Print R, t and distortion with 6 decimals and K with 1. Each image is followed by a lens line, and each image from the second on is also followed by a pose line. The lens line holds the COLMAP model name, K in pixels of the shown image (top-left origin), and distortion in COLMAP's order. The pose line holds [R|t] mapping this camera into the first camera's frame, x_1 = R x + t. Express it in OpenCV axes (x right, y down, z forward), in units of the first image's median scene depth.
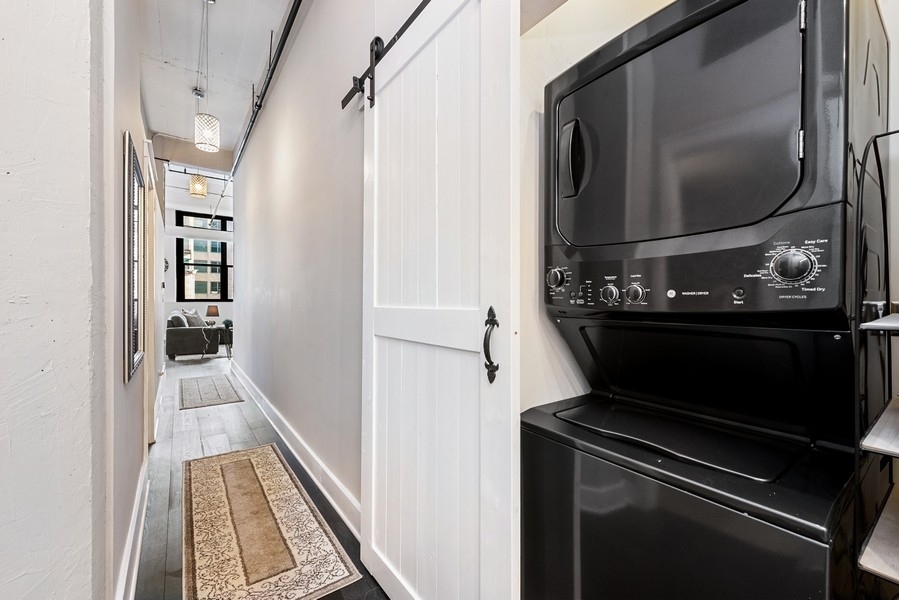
lens RADIAL K [[368.7, 0, 454.3], [0, 368.7, 303.4], [0, 0, 1]] dist [0.010388, -0.000115]
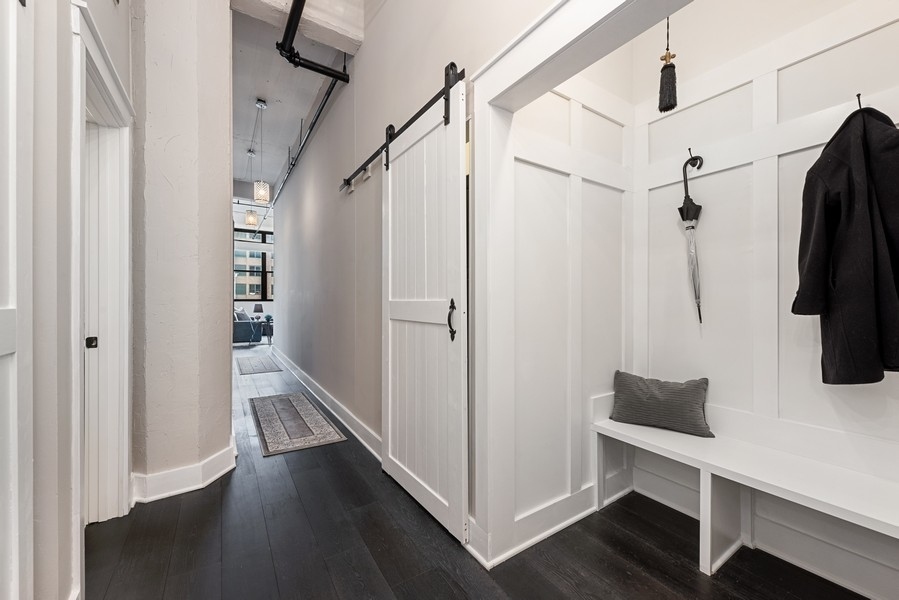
lens RADIAL K [[353.5, 0, 450.7], [0, 353.5, 304.4], [0, 0, 1]] dist [0.002366, -0.001441]
pose [[0.999415, -0.004710, -0.033885, 0.071850], [0.004830, 0.999982, 0.003459, 0.014747], [0.033868, -0.003621, 0.999420, -0.375154]]
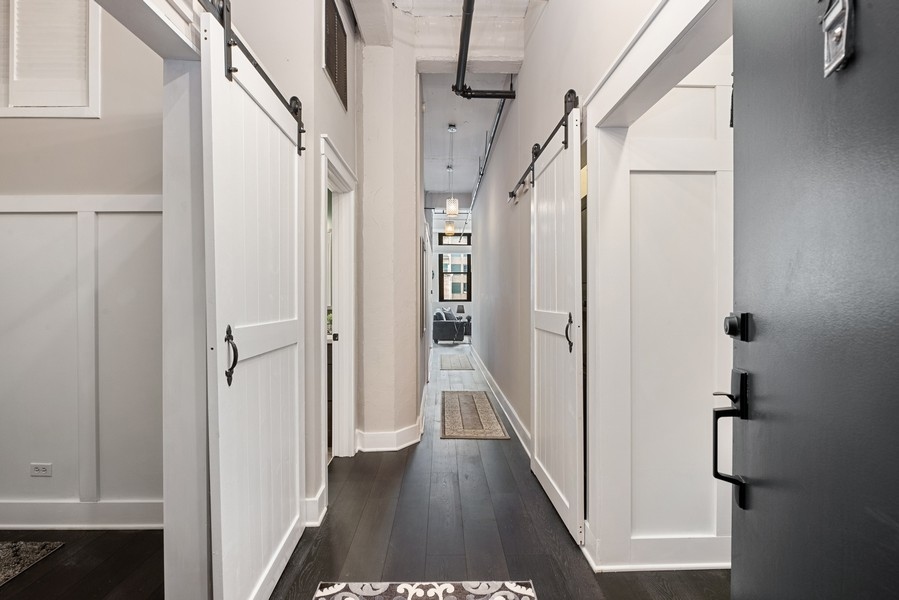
lens RADIAL K [[433.6, 0, 457.0], [0, 433.6, 299.9], [0, 0, 1]] dist [-0.003053, -0.000707]
pose [[0.823614, -0.002540, -0.567146, 0.477444], [0.005053, 0.999983, 0.002859, -0.037330], [0.567129, -0.005221, 0.823612, -0.626193]]
